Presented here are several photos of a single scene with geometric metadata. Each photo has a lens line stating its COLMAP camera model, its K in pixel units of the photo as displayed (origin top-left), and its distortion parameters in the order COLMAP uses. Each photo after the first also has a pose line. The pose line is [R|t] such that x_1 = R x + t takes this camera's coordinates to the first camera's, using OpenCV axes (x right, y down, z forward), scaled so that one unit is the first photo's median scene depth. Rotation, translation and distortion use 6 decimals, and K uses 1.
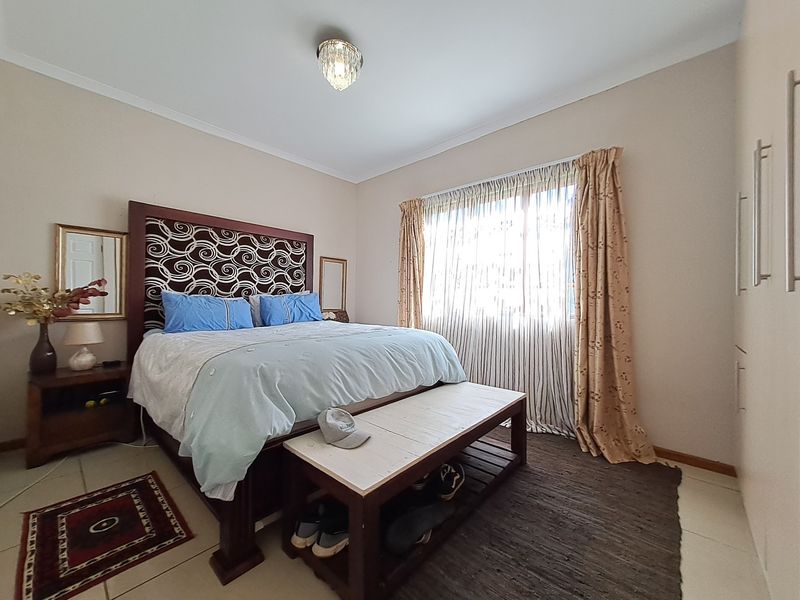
lens RADIAL K [[317.0, 0, 399.5], [0, 317.0, 300.0], [0, 0, 1]] dist [0.002991, -0.000224]
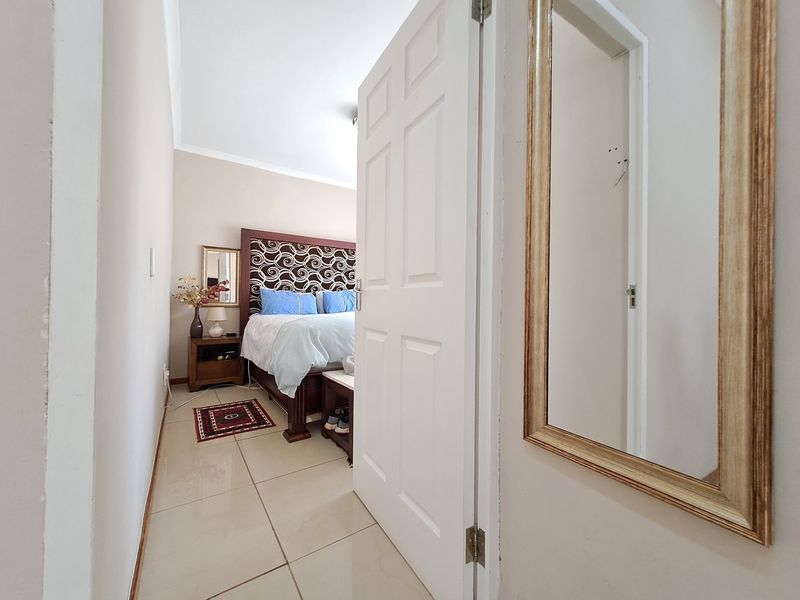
lens RADIAL K [[317.0, 0, 400.1], [0, 317.0, 299.3], [0, 0, 1]] dist [0.002991, -0.000224]
pose [[0.974835, 0.001106, -0.222924, 0.260899], [-0.002802, 0.999969, -0.007294, 0.041168], [0.222909, 0.007735, 0.974809, -0.354036]]
